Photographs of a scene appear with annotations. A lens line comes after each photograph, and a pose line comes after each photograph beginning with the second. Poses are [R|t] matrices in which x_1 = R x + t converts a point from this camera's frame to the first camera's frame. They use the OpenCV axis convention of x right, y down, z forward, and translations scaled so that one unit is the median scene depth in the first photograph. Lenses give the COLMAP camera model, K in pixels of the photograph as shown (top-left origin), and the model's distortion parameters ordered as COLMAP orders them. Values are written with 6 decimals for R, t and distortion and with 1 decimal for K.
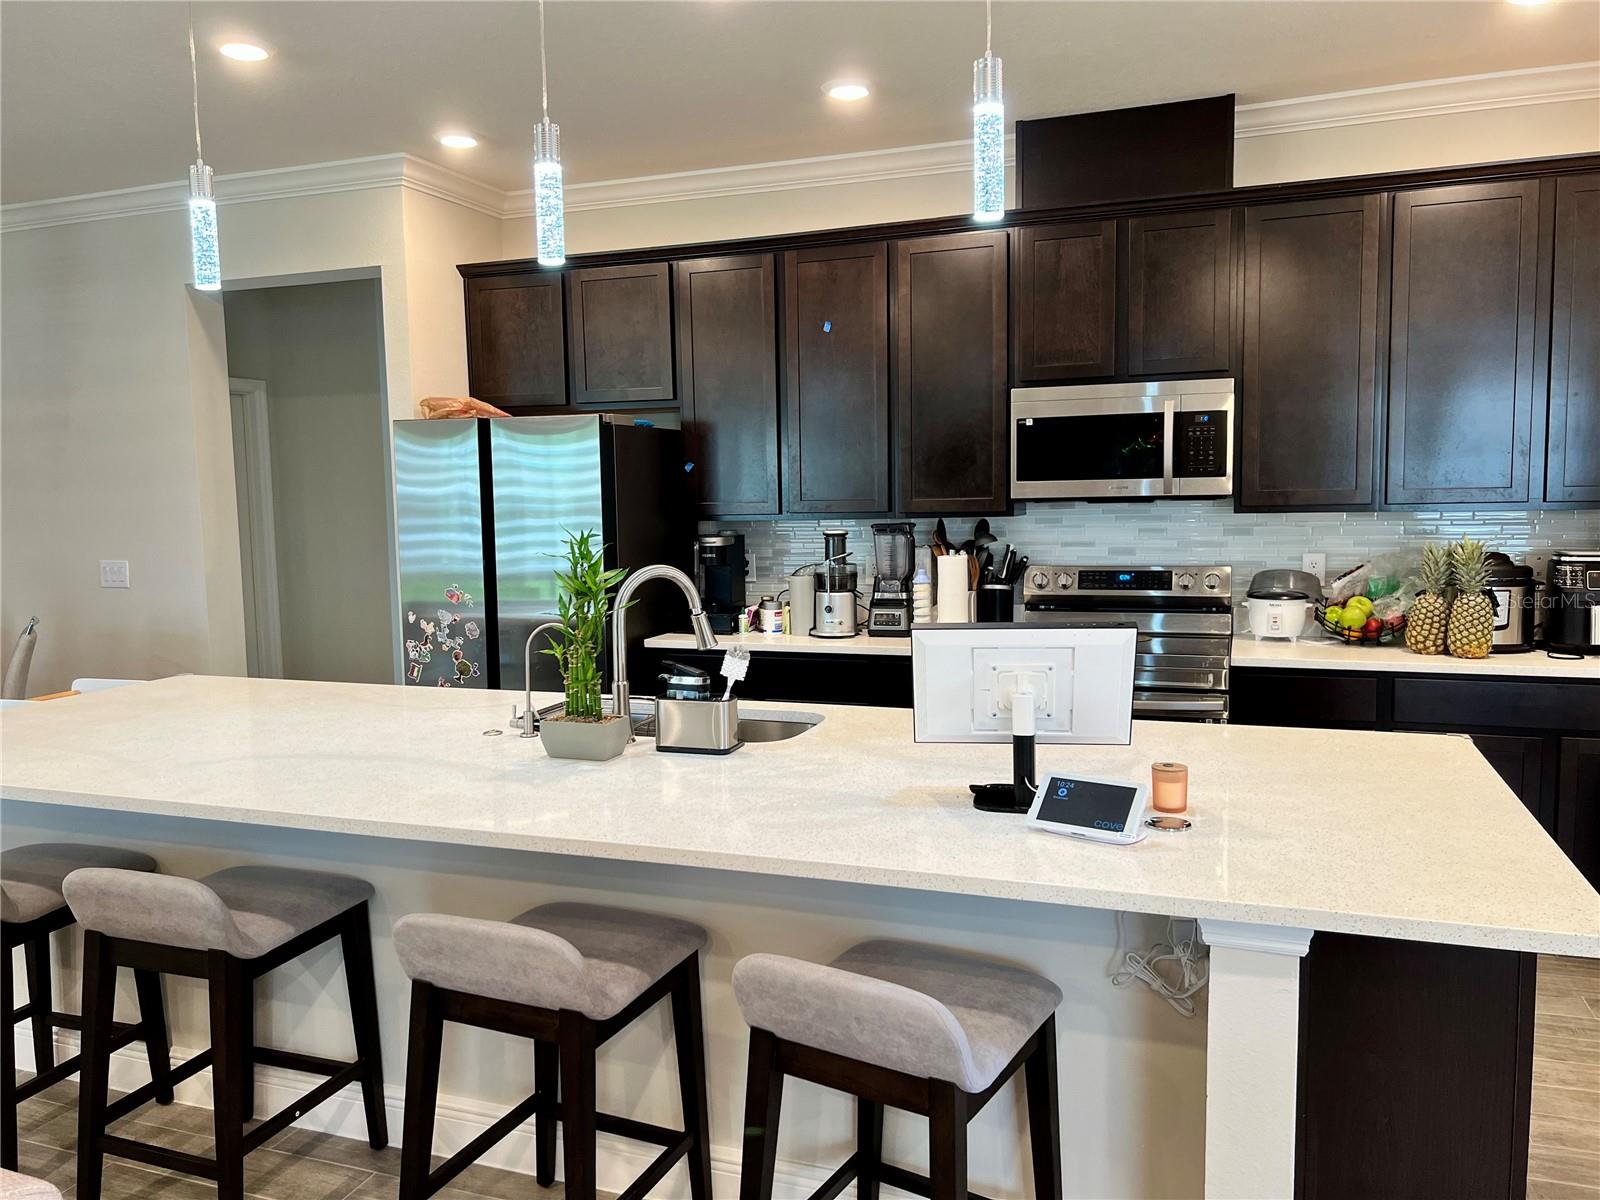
lens RADIAL K [[1190.4, 0, 795.6], [0, 1190.4, 599.0], [0, 0, 1]] dist [0.063422, -0.076581]
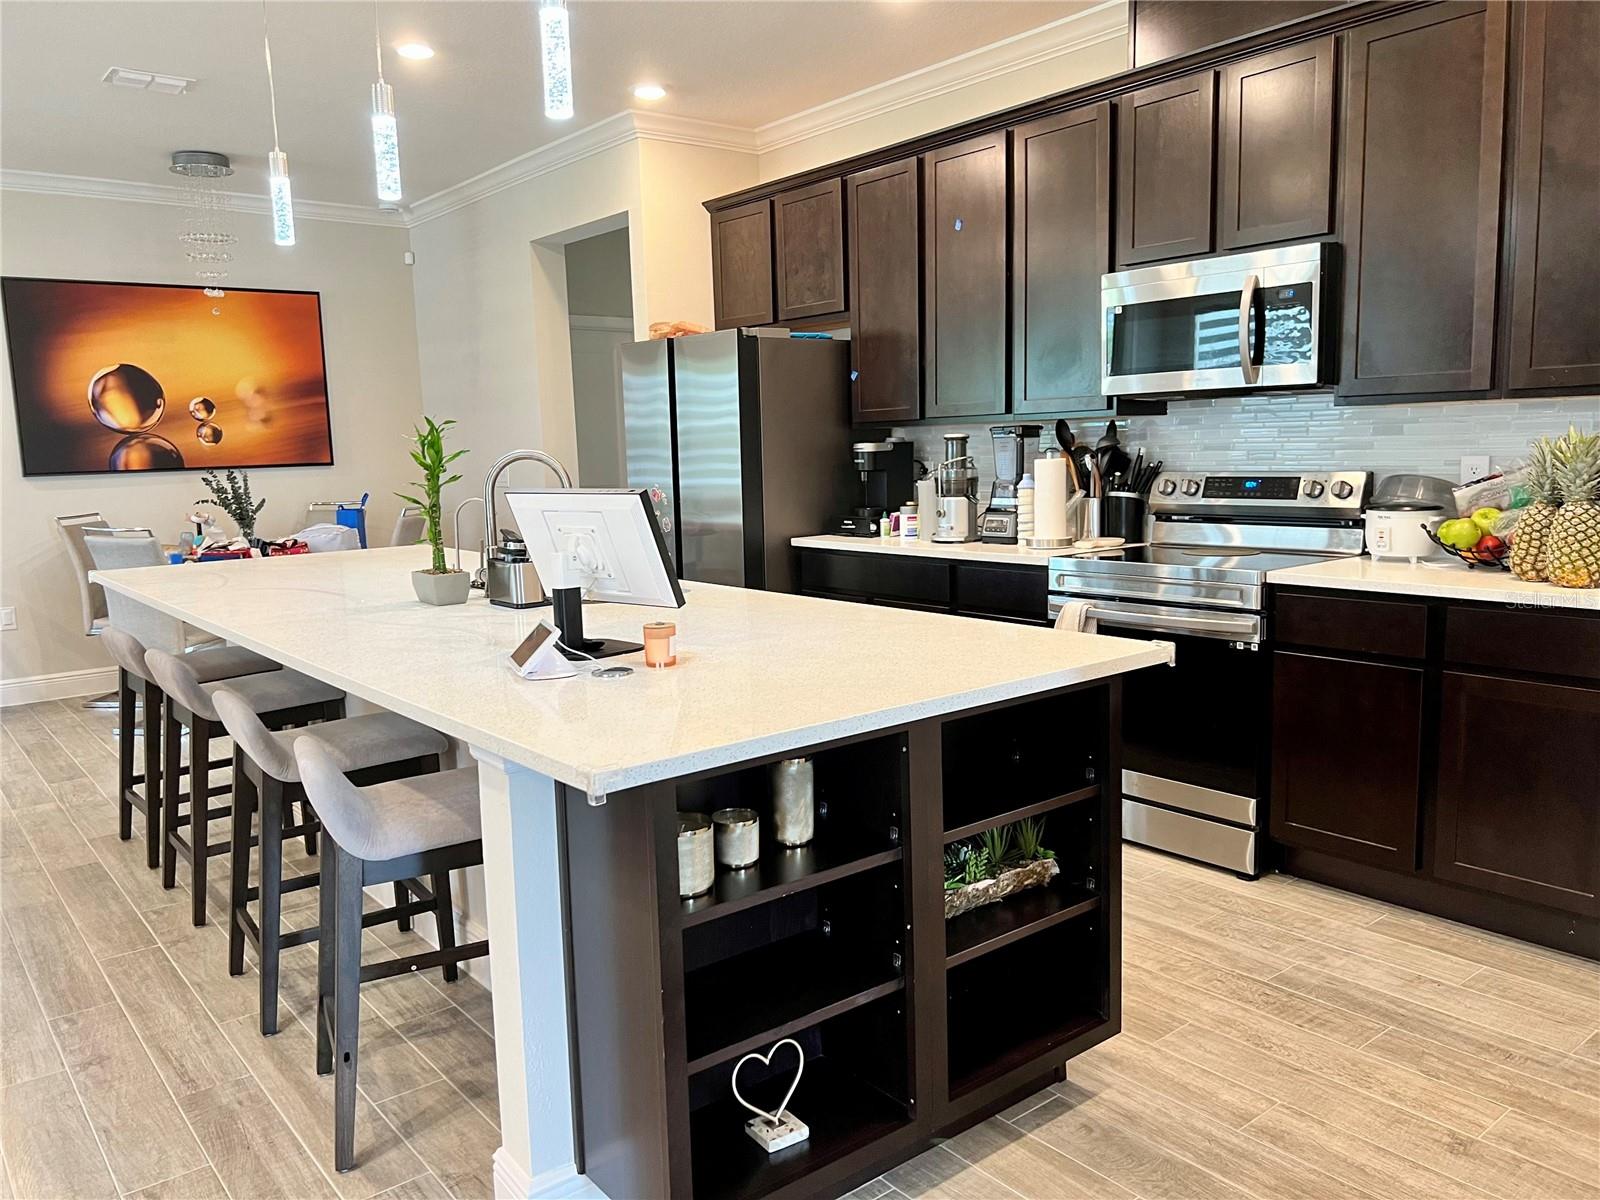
lens RADIAL K [[1190.4, 0, 795.6], [0, 1190.4, 599.0], [0, 0, 1]] dist [0.063422, -0.076581]
pose [[0.858804, 0.061138, -0.508644, 0.446597], [-0.032946, 0.997389, 0.064258, 0.020023], [0.511244, -0.038427, 0.858576, 0.076946]]
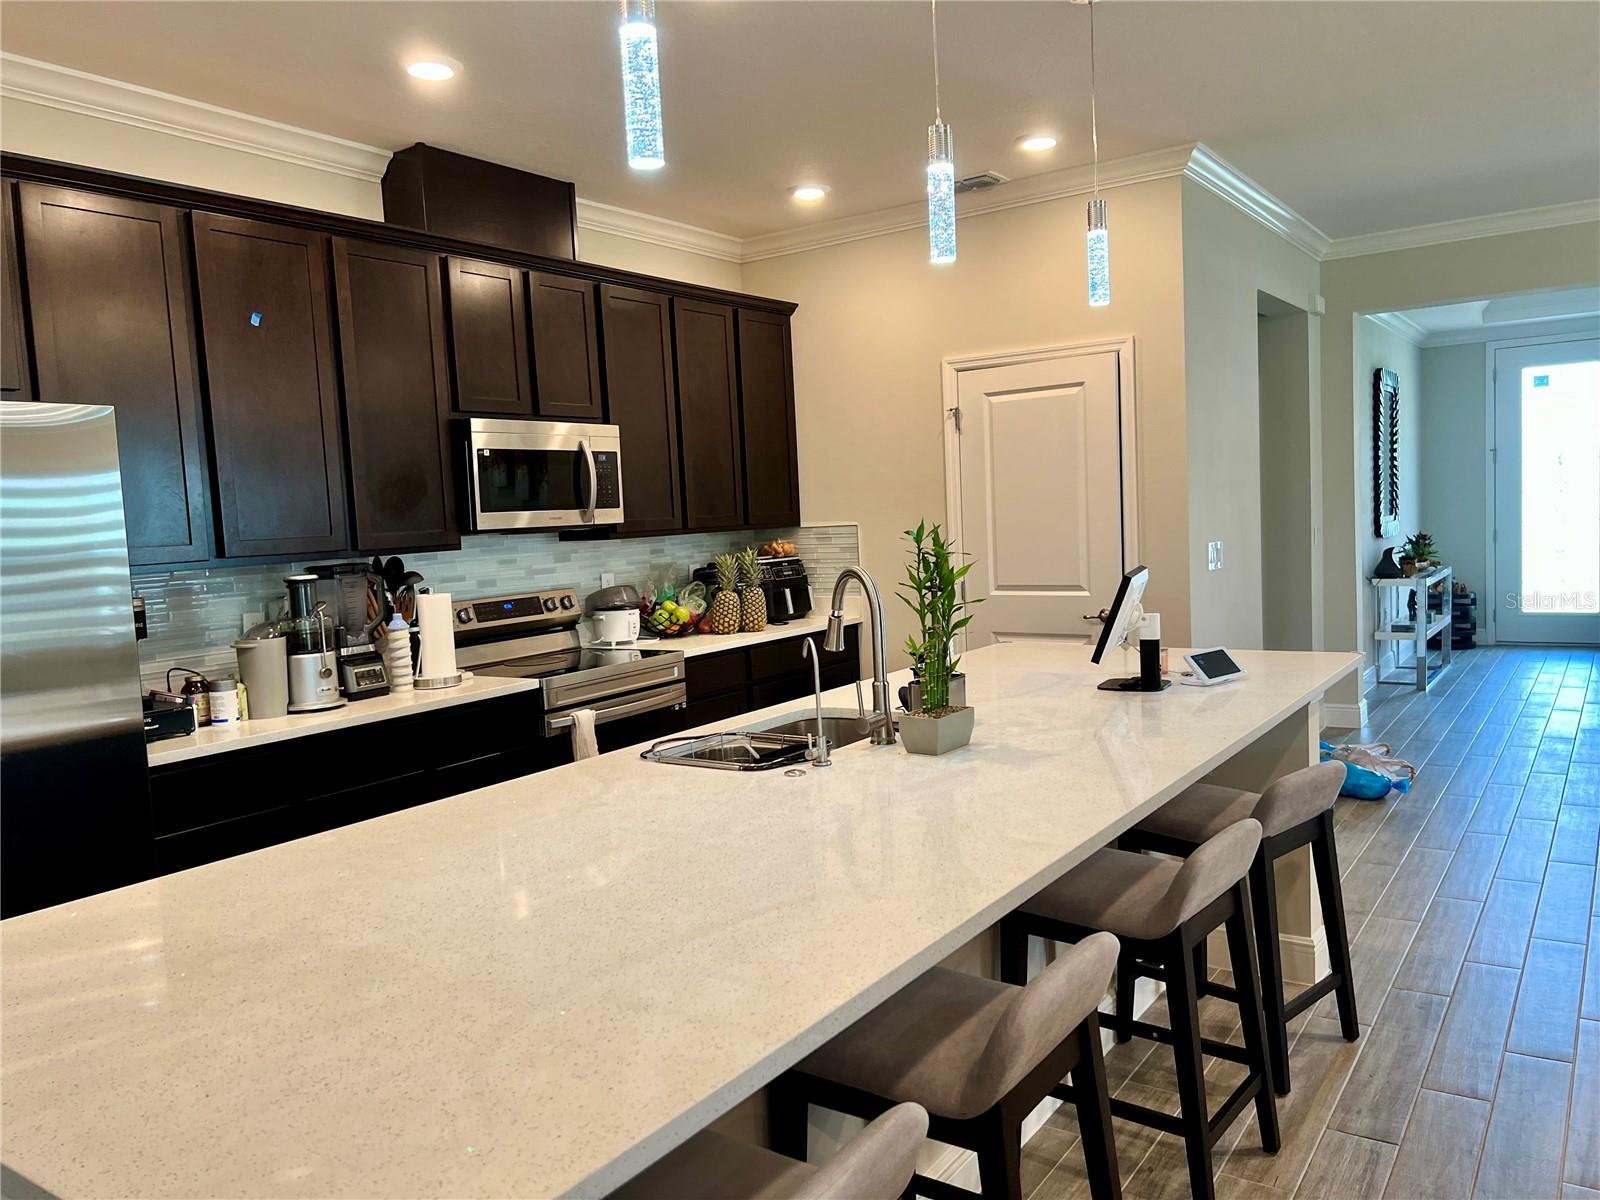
lens RADIAL K [[1190.4, 0, 795.6], [0, 1190.4, 599.0], [0, 0, 1]] dist [0.063422, -0.076581]
pose [[0.252020, -0.065854, 0.965479, -0.680805], [0.133029, 0.990568, 0.032840, -0.025622], [-0.958535, 0.120160, 0.258404, 0.493519]]
